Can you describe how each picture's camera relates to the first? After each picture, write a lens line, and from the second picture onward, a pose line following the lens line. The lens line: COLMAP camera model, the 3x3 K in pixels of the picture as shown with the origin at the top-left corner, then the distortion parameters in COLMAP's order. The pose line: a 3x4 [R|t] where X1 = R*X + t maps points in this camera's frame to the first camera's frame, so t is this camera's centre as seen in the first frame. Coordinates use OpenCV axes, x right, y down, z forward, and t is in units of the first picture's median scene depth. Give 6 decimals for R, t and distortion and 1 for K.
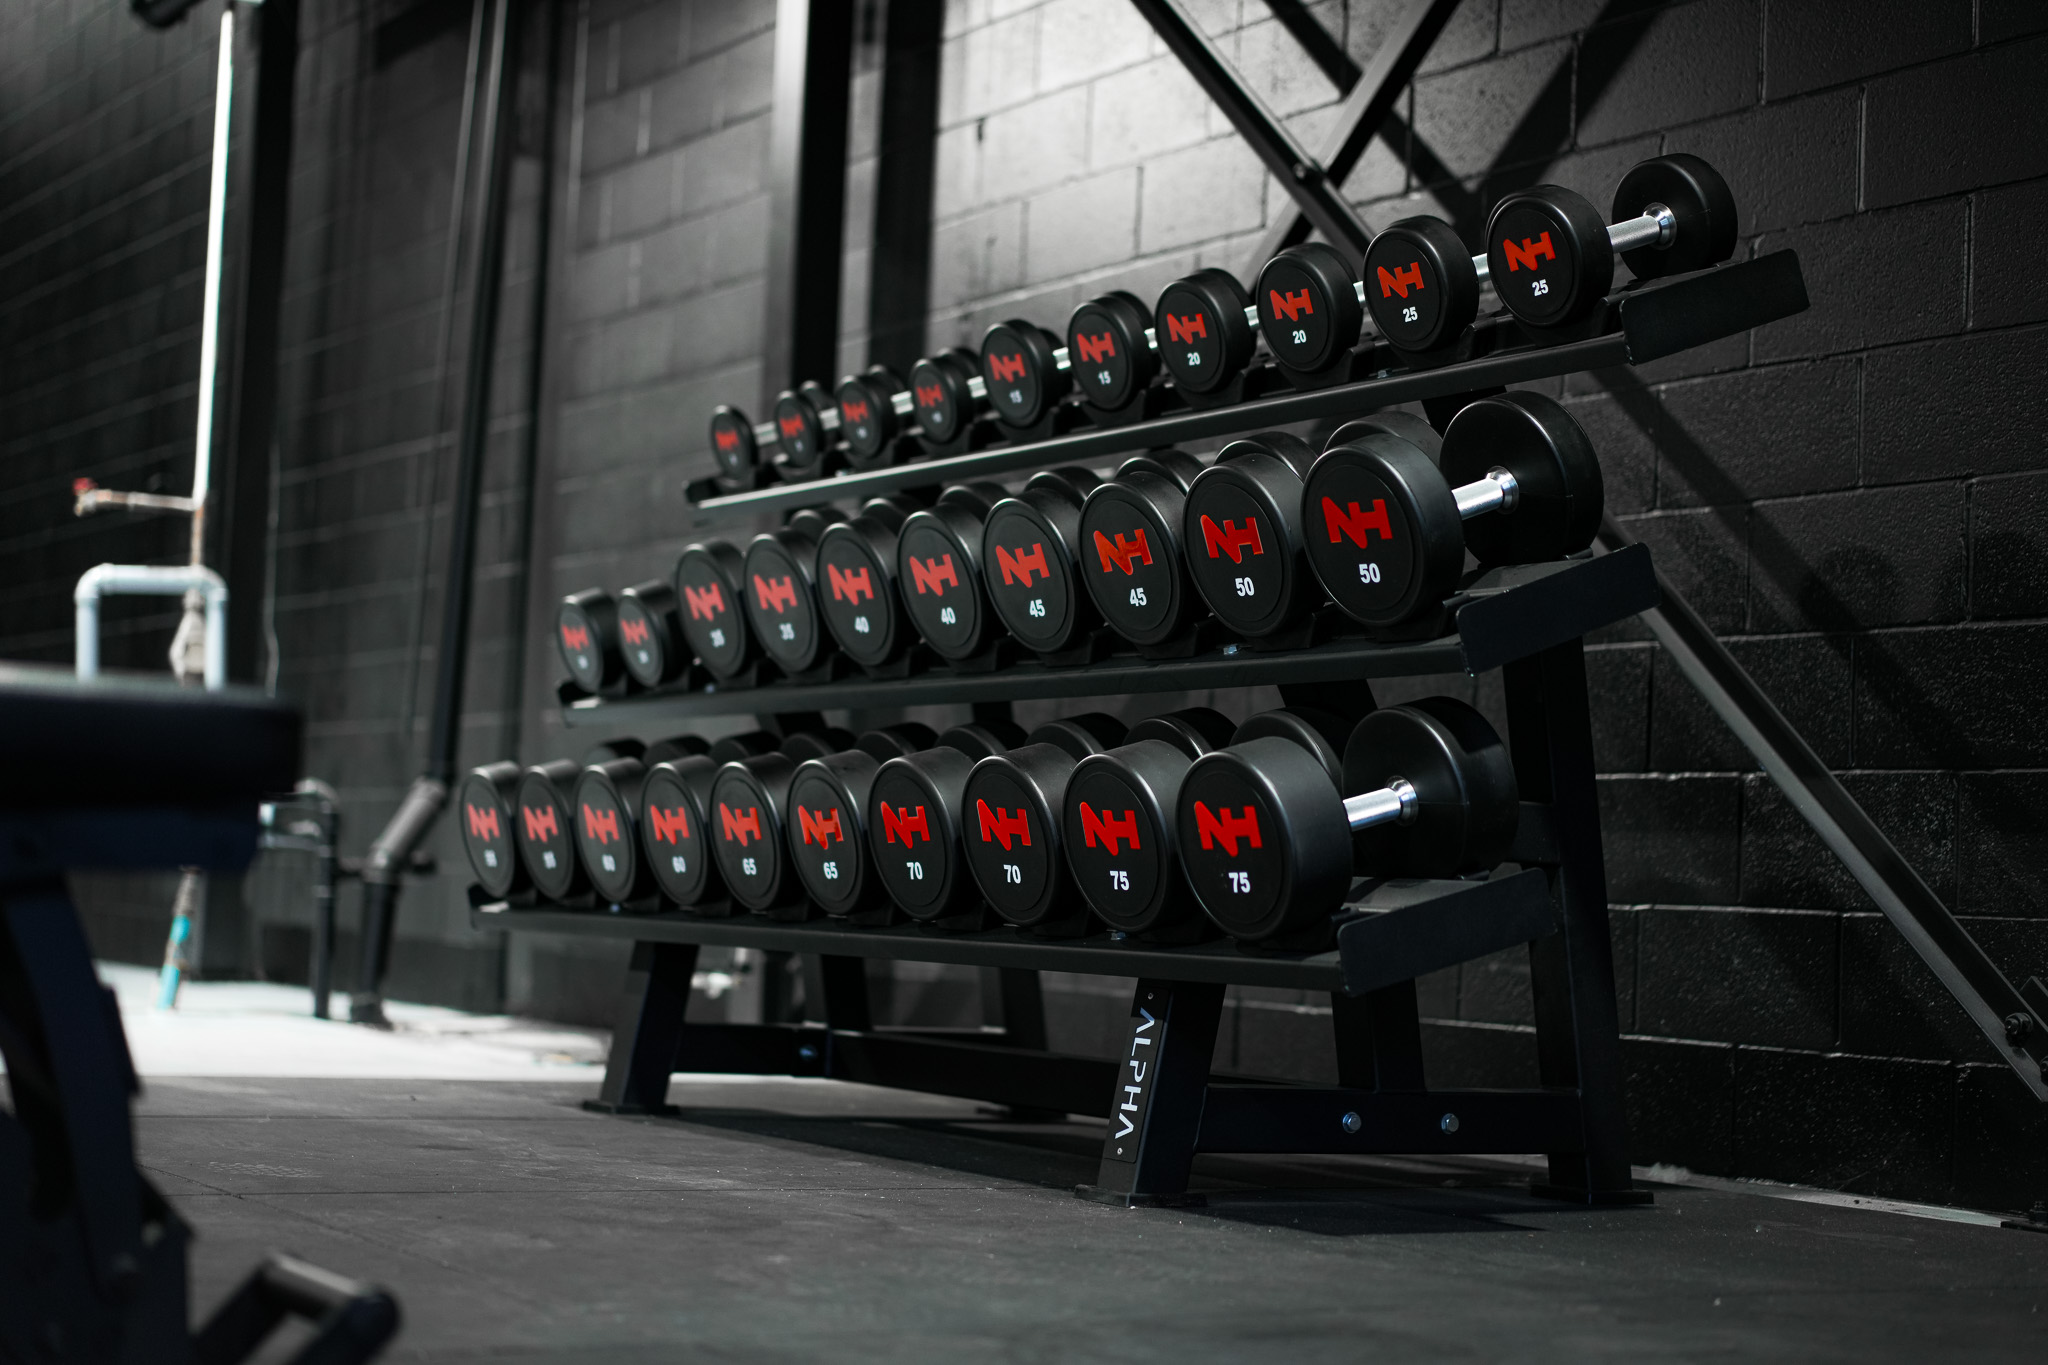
lens RADIAL K [[3231.0, 0, 1024.0], [0, 3231.0, 682.5], [0, 0, 1]] dist [-0.011264, 0.017013]
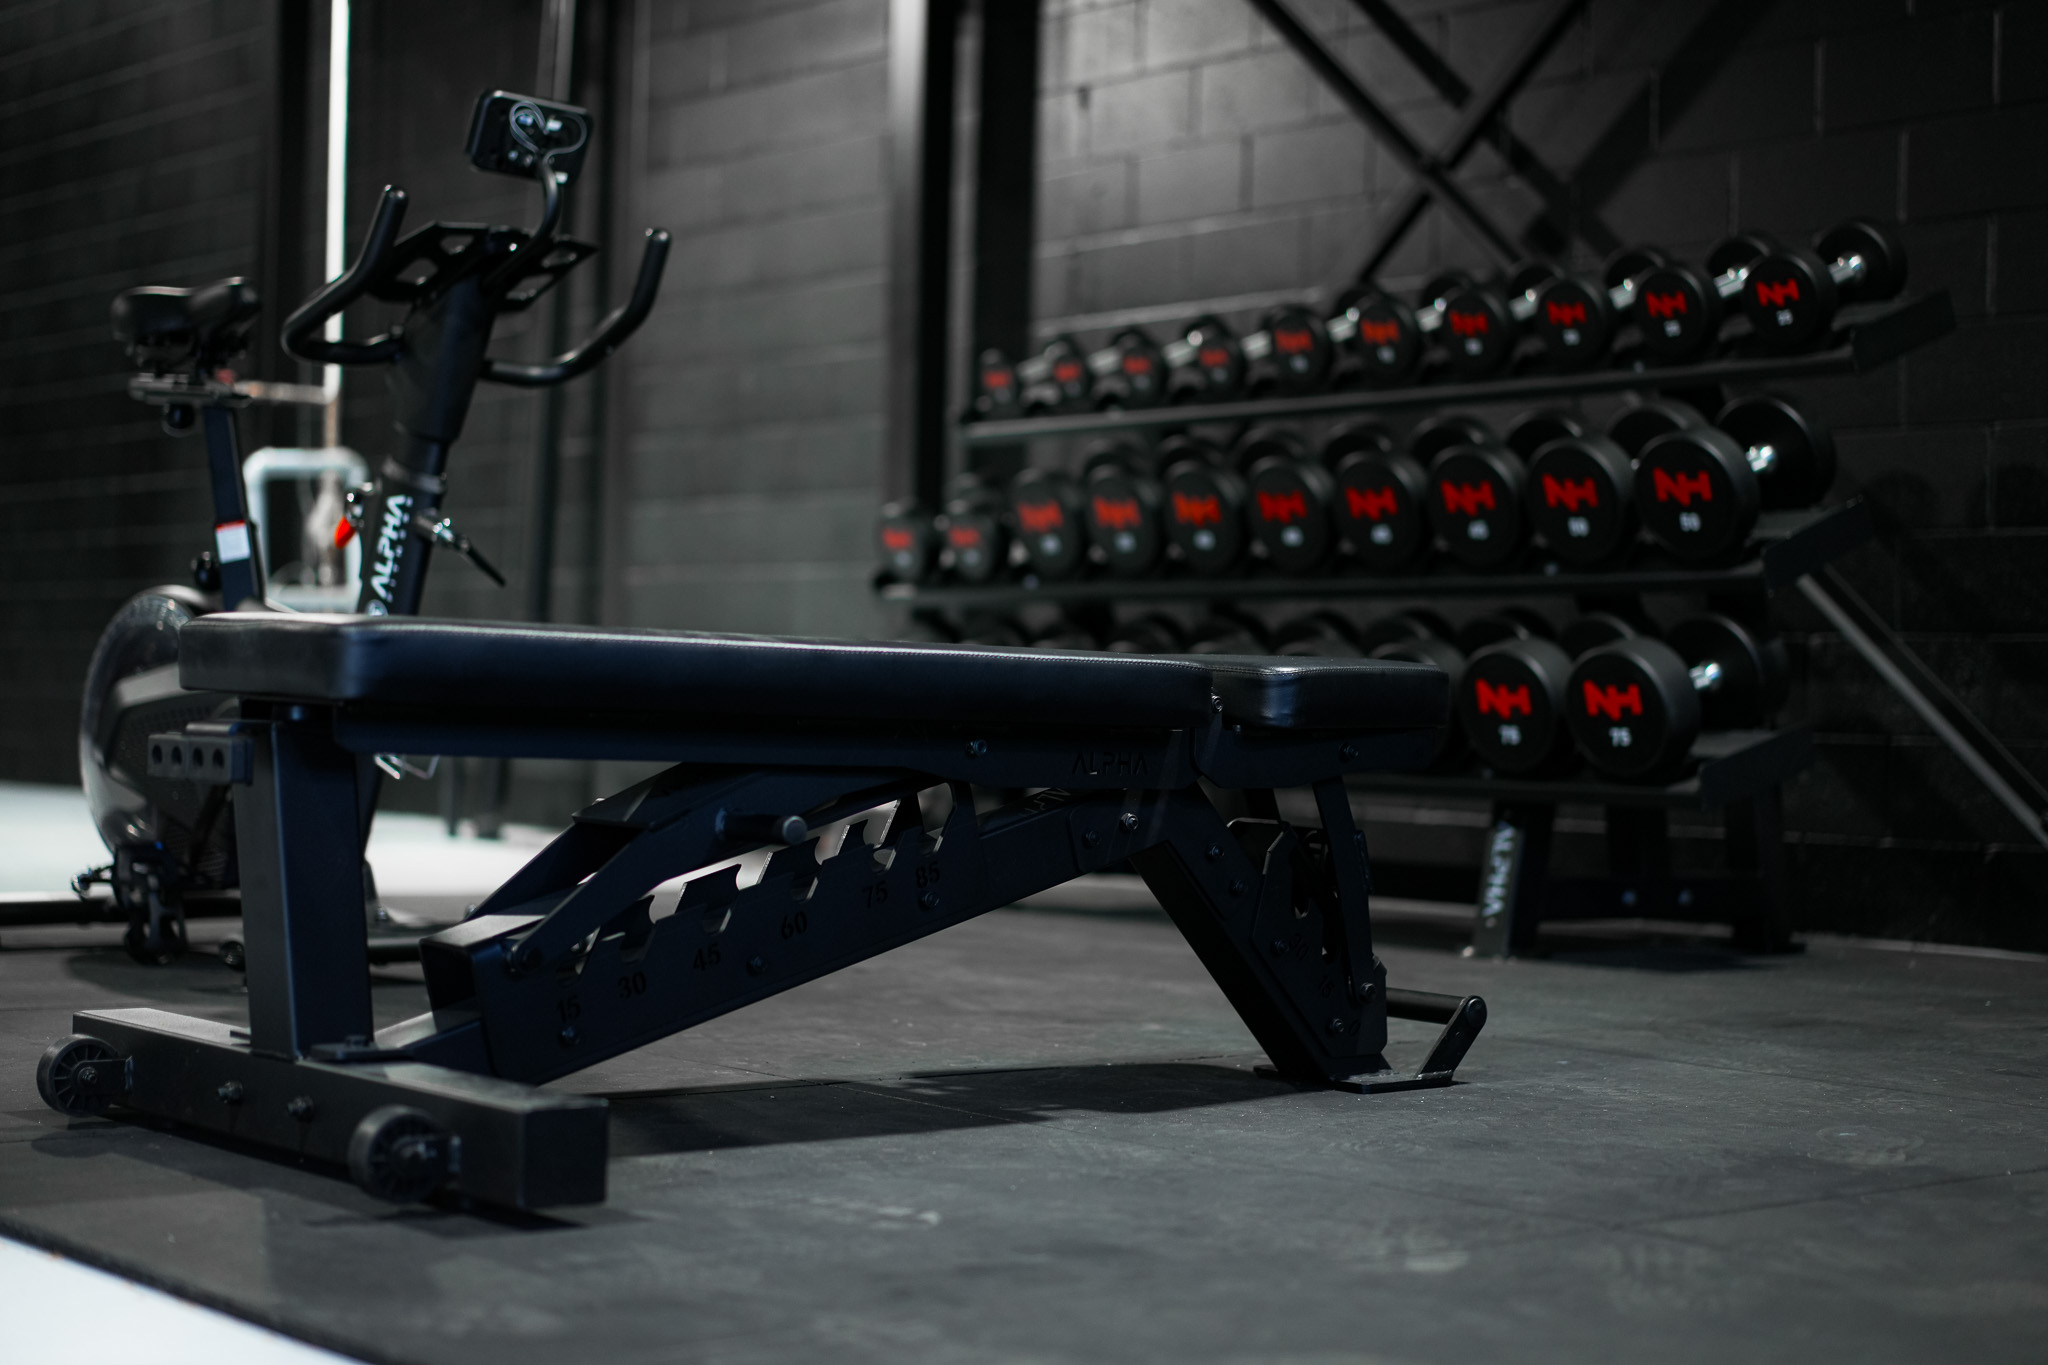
lens RADIAL K [[3231.0, 0, 1024.0], [0, 3231.0, 682.5], [0, 0, 1]] dist [-0.011264, 0.017013]
pose [[0.991504, -0.017252, 0.128927, -0.205057], [0.009033, 0.997905, 0.064067, -0.031129], [-0.129762, -0.062358, 0.989582, -0.218196]]
